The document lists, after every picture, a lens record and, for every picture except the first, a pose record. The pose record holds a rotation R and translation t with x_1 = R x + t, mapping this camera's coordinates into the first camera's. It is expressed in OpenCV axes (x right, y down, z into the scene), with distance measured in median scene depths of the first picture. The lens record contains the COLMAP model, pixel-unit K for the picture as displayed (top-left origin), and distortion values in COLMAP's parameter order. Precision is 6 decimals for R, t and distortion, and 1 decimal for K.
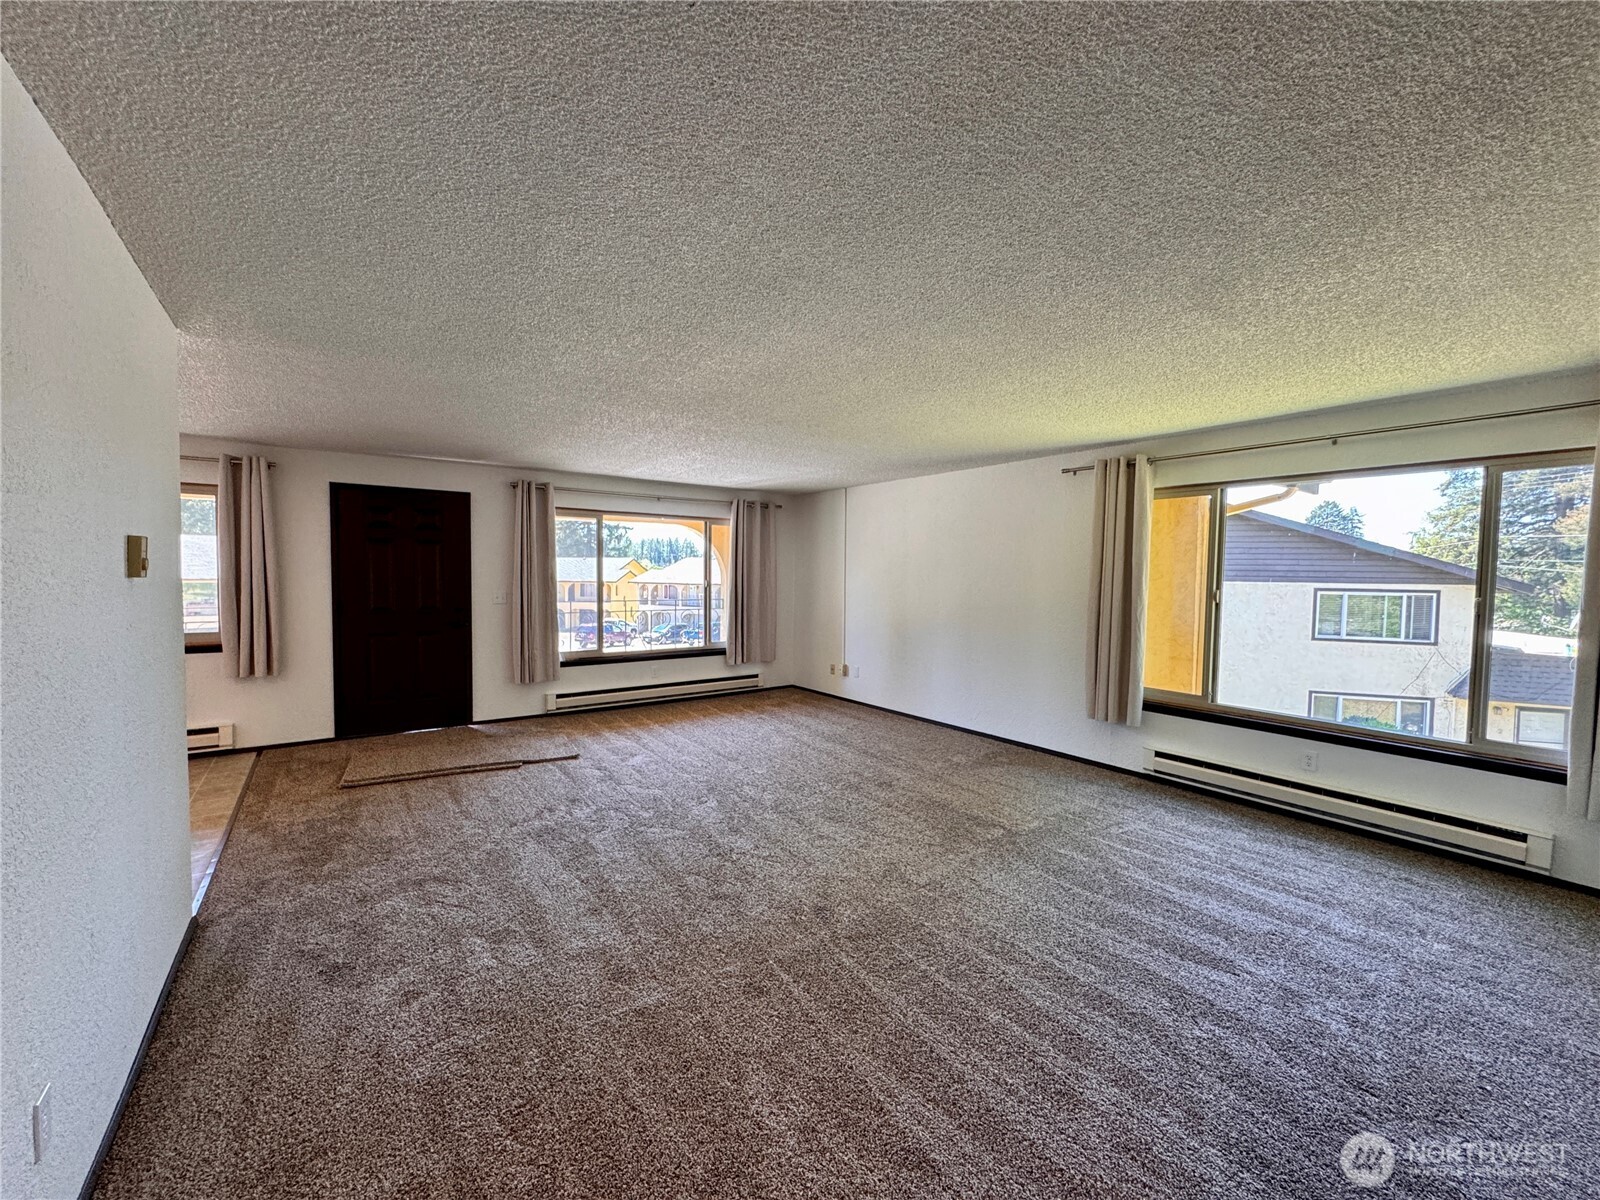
lens RADIAL K [[637.5, 0, 792.2], [0, 637.5, 601.8], [0, 0, 1]] dist [-0.000761, -0.000128]
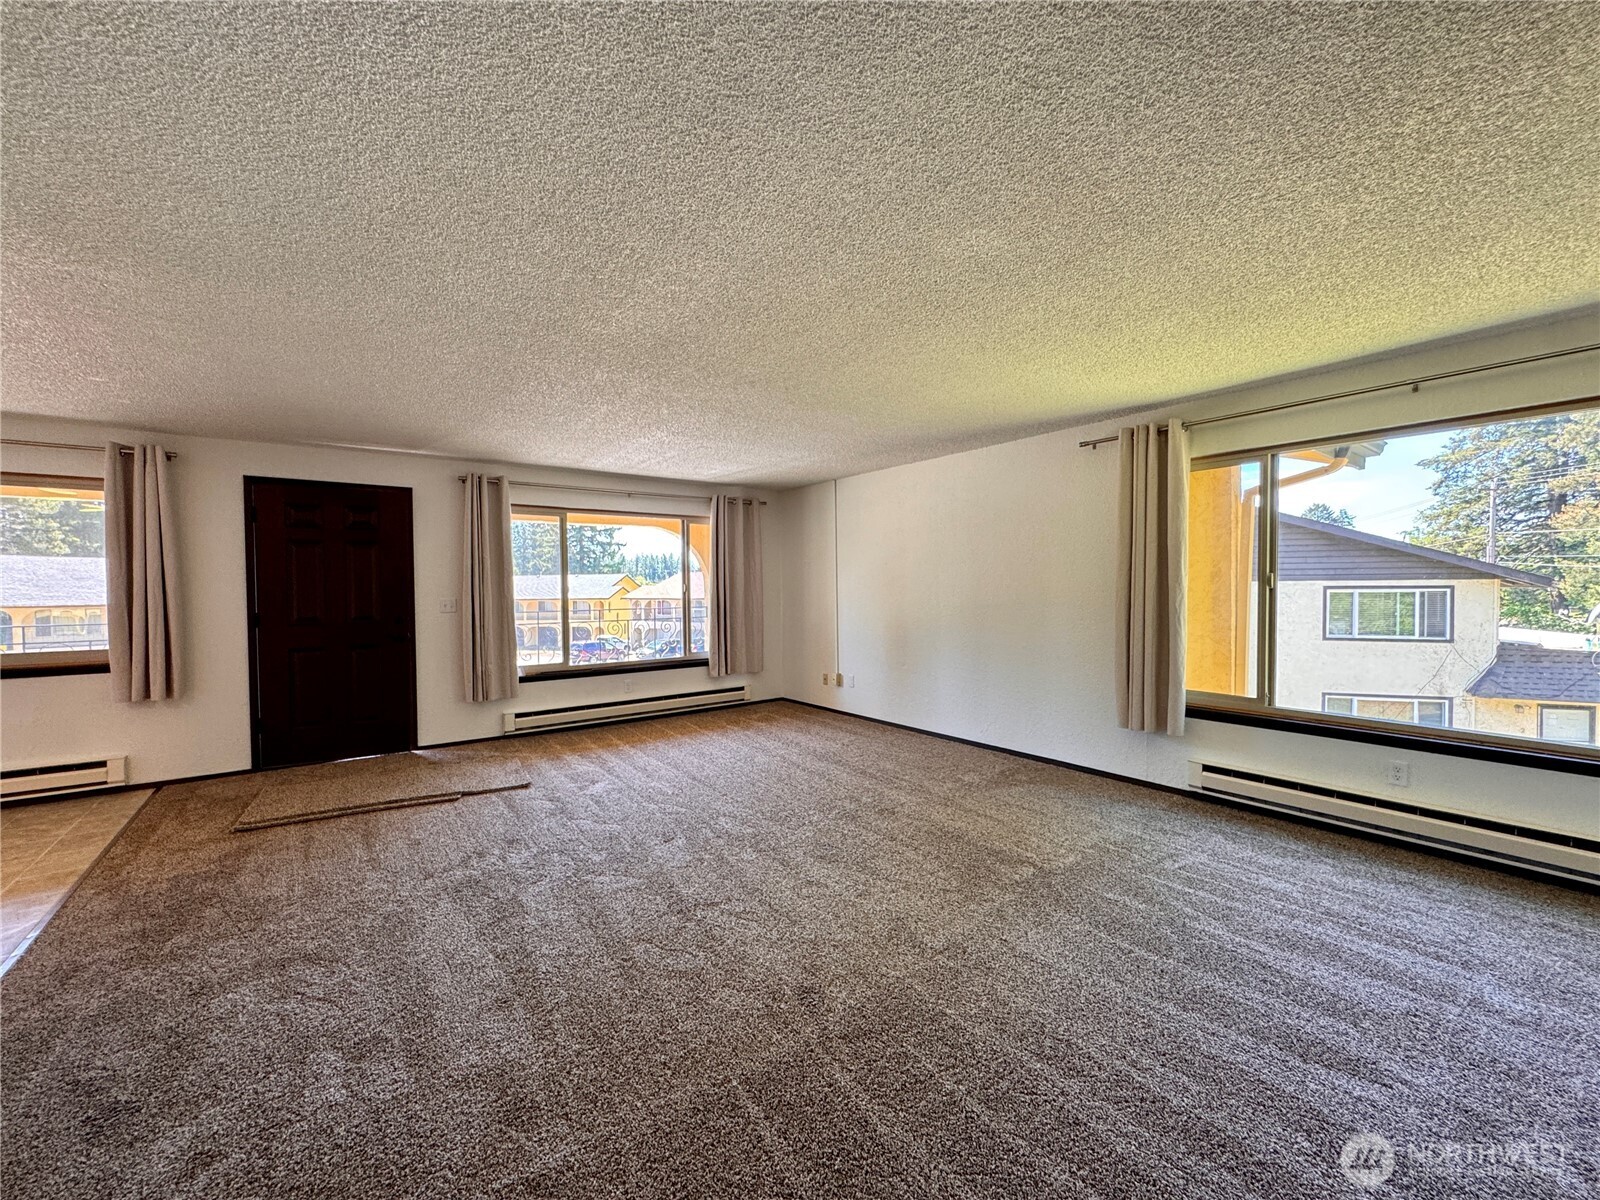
lens RADIAL K [[637.5, 0, 792.2], [0, 637.5, 601.8], [0, 0, 1]] dist [-0.000761, -0.000128]
pose [[0.999757, -0.020881, 0.007130, 0.019451], [0.021031, 0.999544, -0.021651, 0.023382], [-0.006674, 0.021795, 0.999740, 0.145289]]
